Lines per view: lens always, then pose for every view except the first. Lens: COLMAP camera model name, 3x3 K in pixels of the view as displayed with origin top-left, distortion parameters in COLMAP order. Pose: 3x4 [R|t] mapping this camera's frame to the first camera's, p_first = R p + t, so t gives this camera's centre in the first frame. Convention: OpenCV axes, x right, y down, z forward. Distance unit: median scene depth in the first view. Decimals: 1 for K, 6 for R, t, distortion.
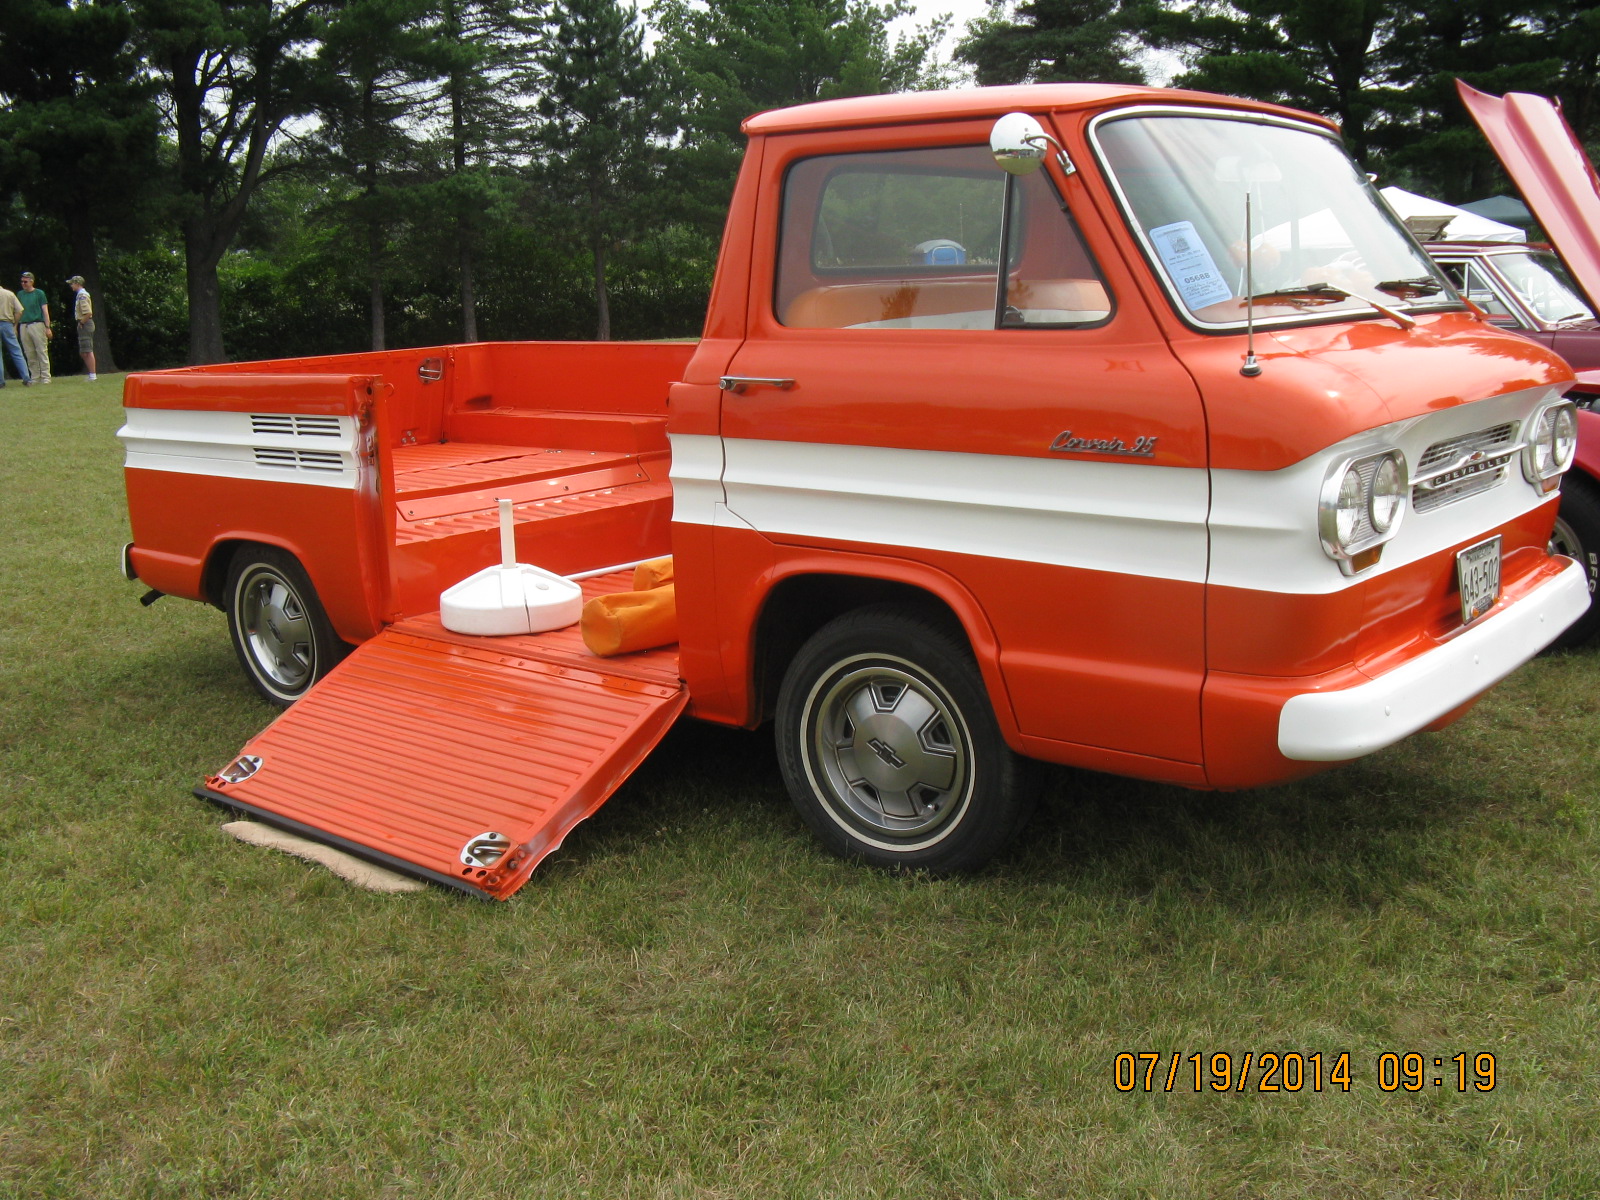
lens RADIAL K [[1707.3, 0, 800.0], [0, 1707.3, 600.0], [0, 0, 1]] dist [-0.178128, 0.165180]
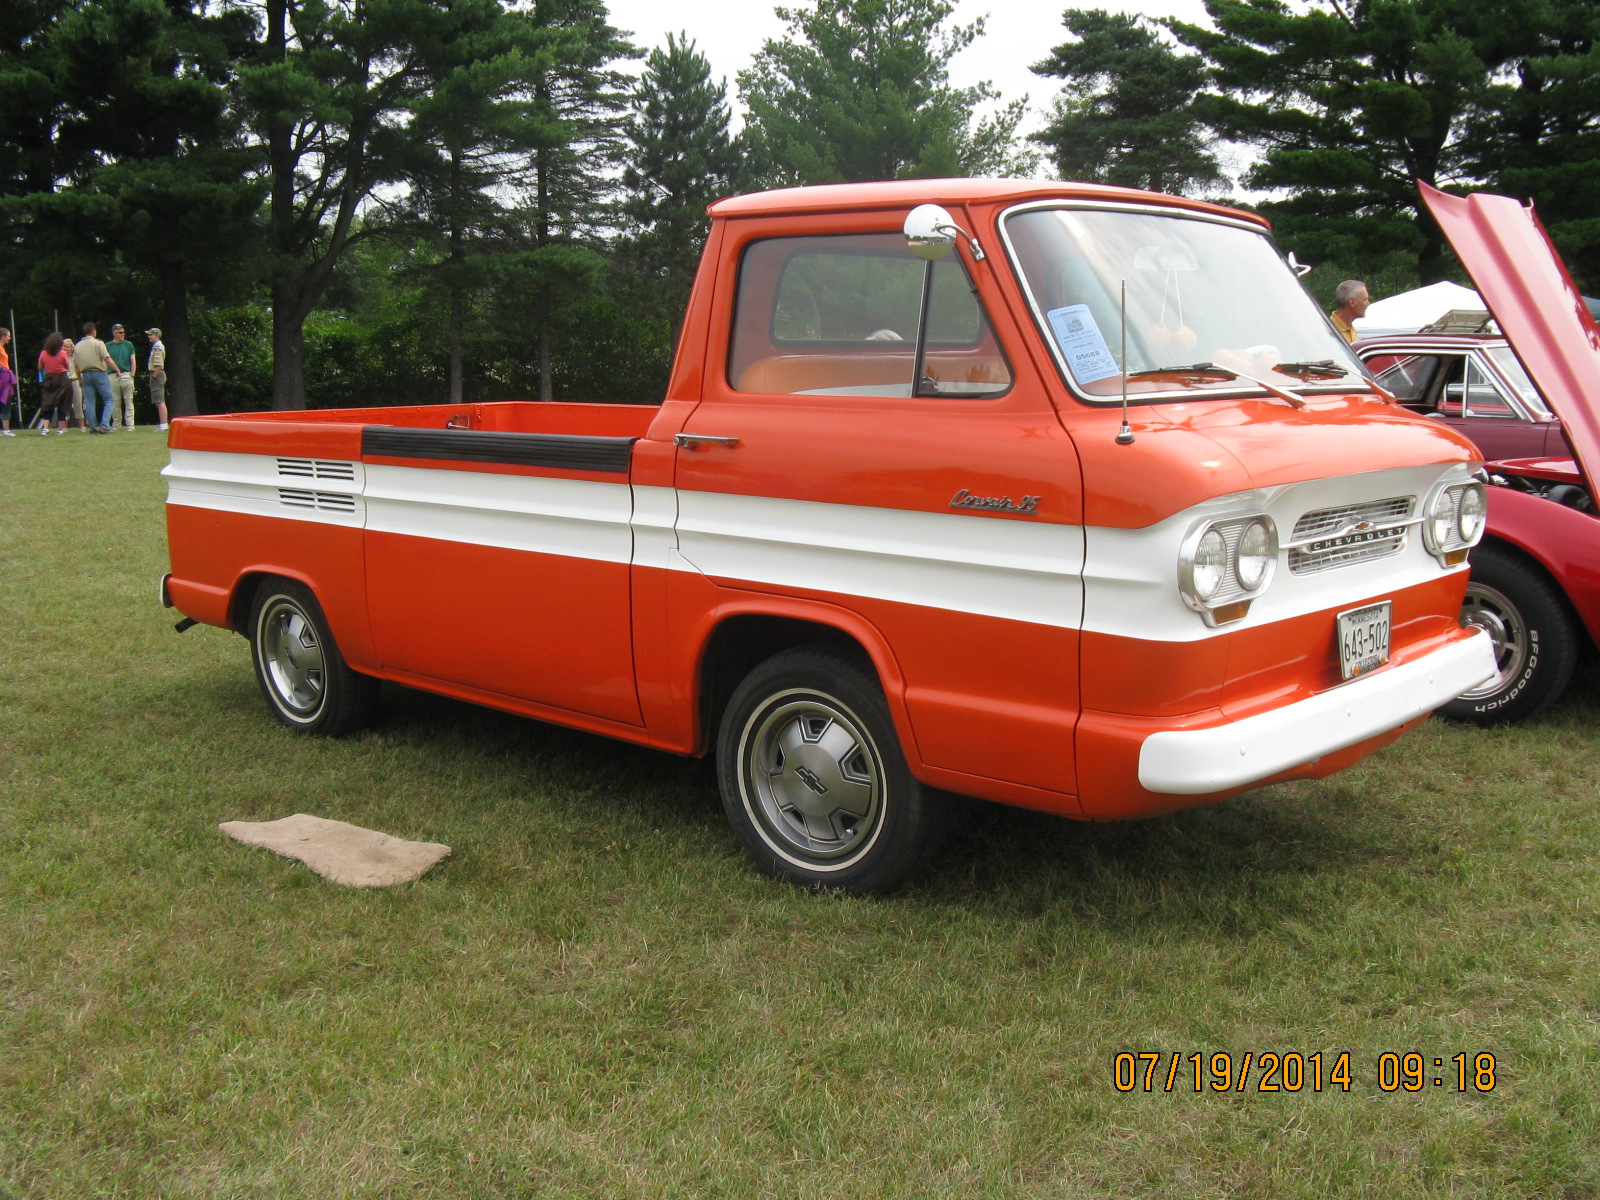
lens RADIAL K [[1707.3, 0, 800.0], [0, 1707.3, 600.0], [0, 0, 1]] dist [-0.178128, 0.165180]
pose [[0.998265, 0.035921, -0.046651, 0.091744], [-0.037942, 0.998346, -0.043185, 0.021900], [0.045023, 0.044880, 0.997977, -0.100797]]
